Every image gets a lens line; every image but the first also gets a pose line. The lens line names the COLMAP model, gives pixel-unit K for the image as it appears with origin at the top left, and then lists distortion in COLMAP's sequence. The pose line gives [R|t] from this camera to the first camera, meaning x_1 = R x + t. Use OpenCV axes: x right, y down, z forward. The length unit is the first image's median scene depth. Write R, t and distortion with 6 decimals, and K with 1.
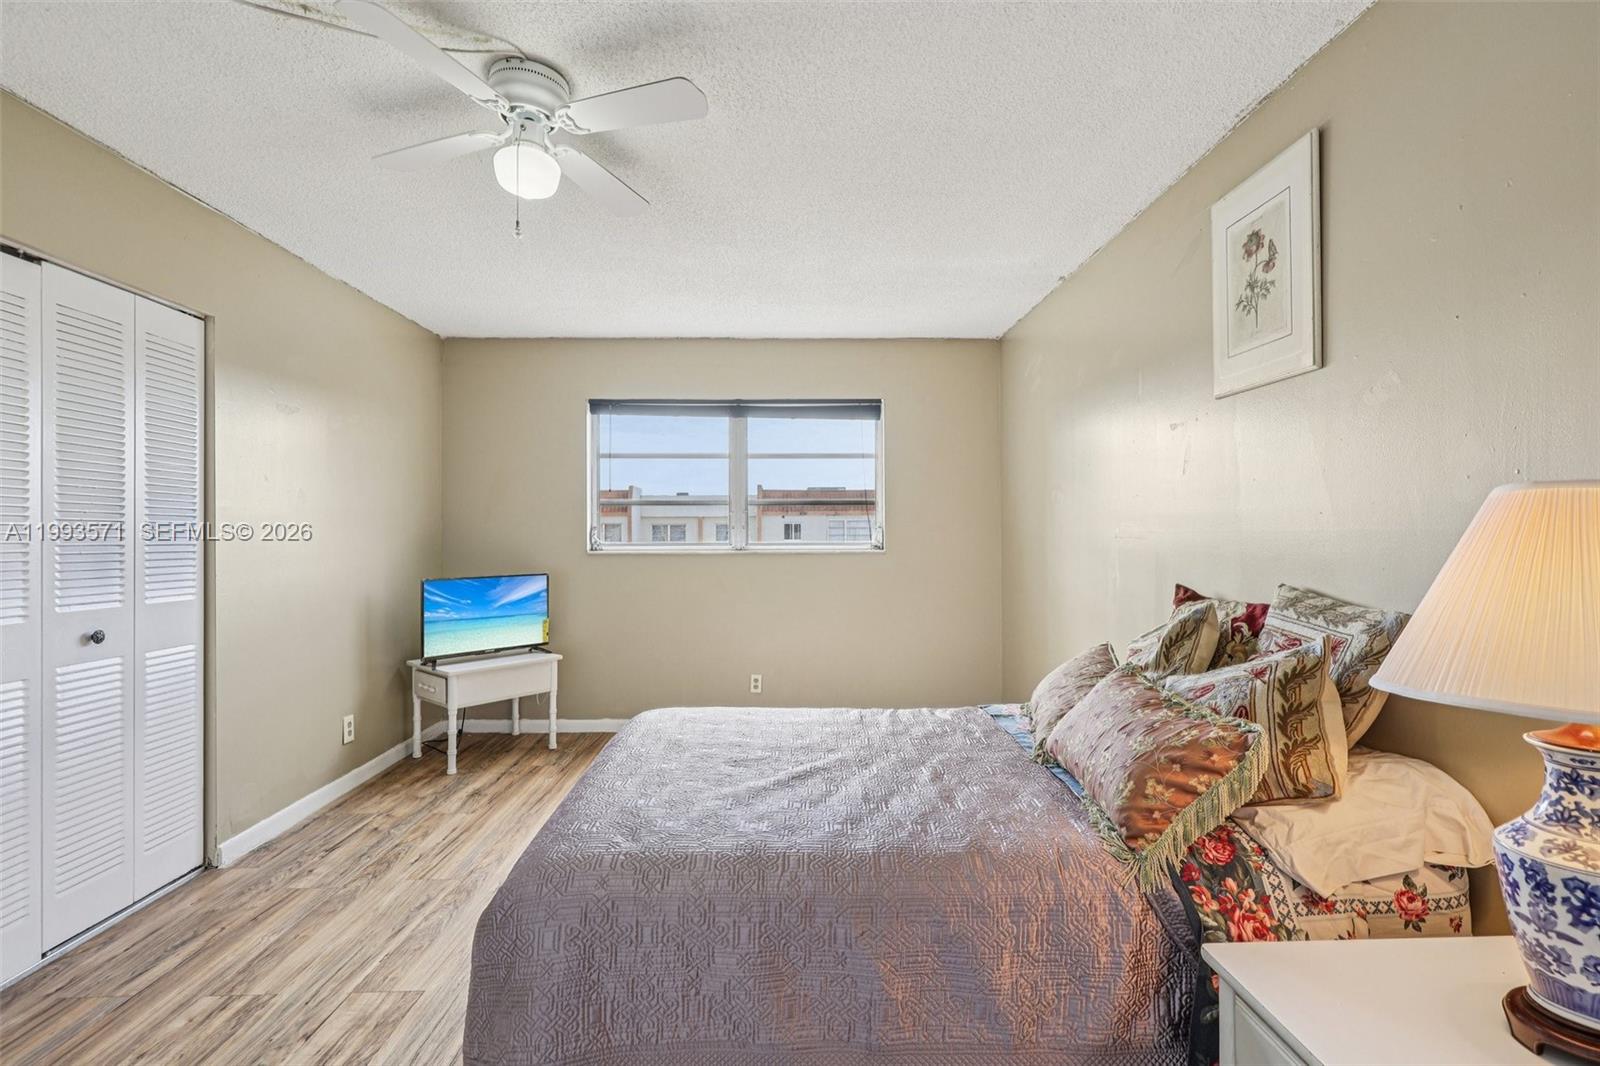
lens RADIAL K [[739.1, 0, 799.4], [0, 739.1, 532.5], [0, 0, 1]] dist [-0.002183, 0.000179]
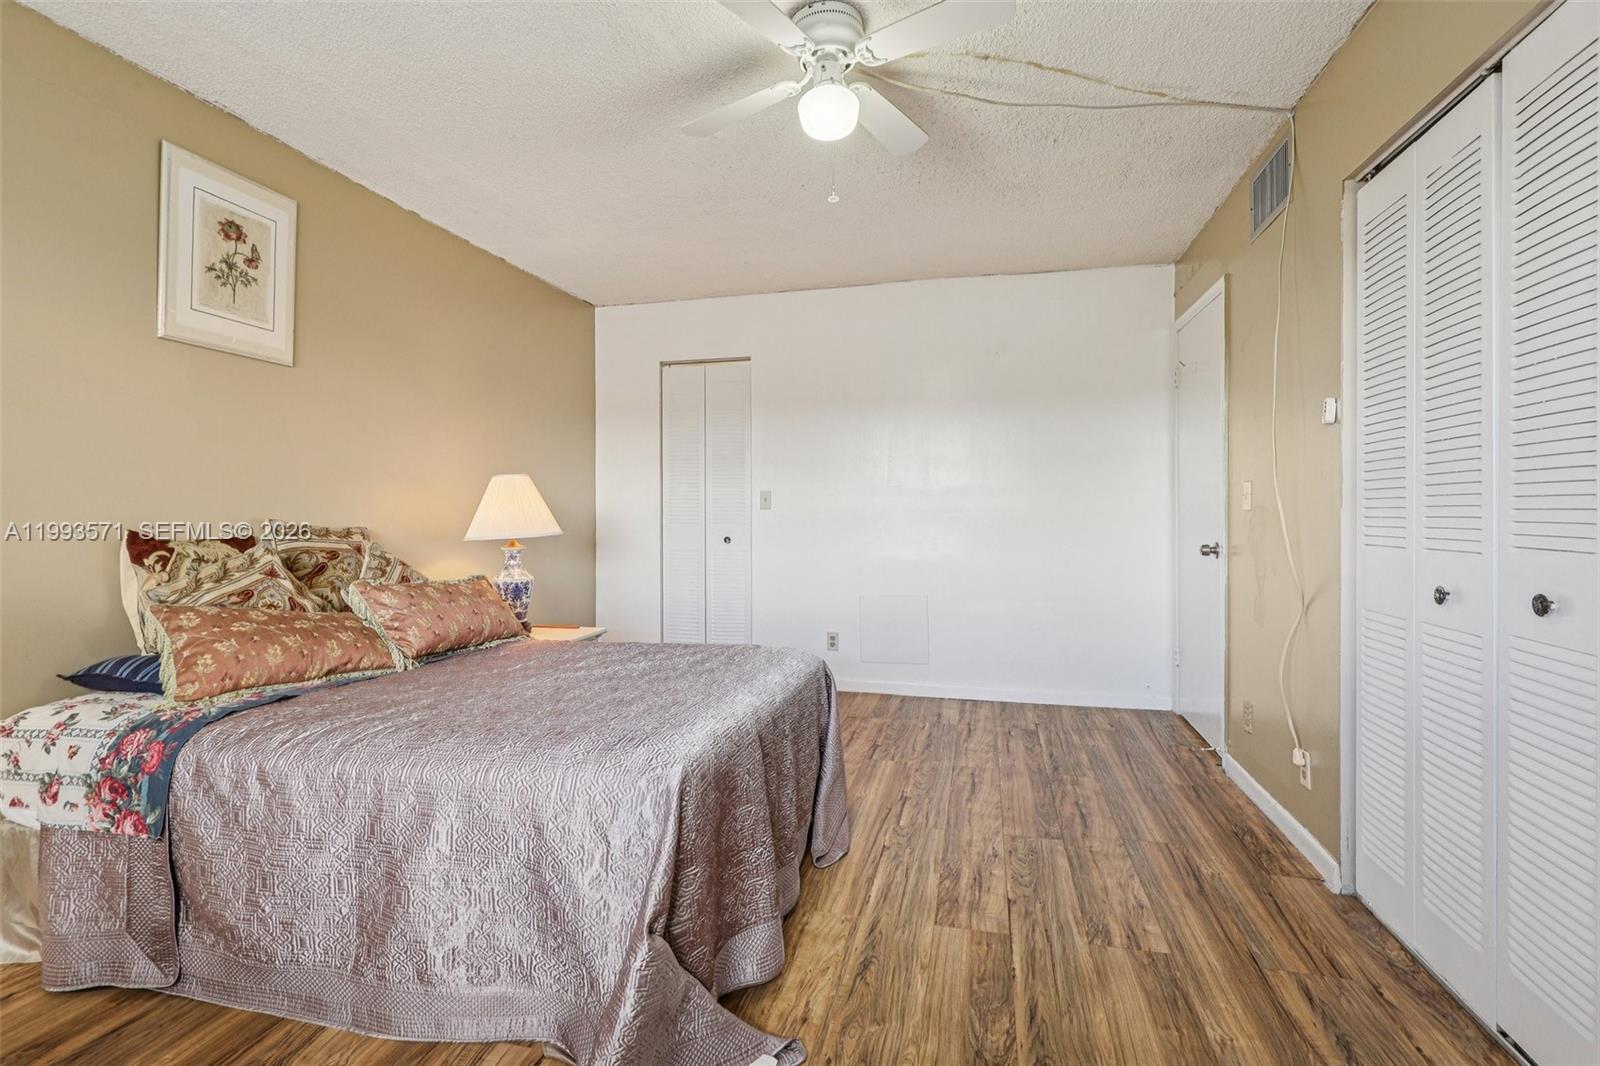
lens RADIAL K [[739.1, 0, 799.5], [0, 739.1, 520.6], [0, 0, 1]] dist [-0.002183, 0.000179]
pose [[-0.963416, 0.005274, 0.267958, -0.586712], [0.005221, 0.999986, -0.000910, 0.078336], [-0.267959, 0.000523, -0.963430, 1.952472]]
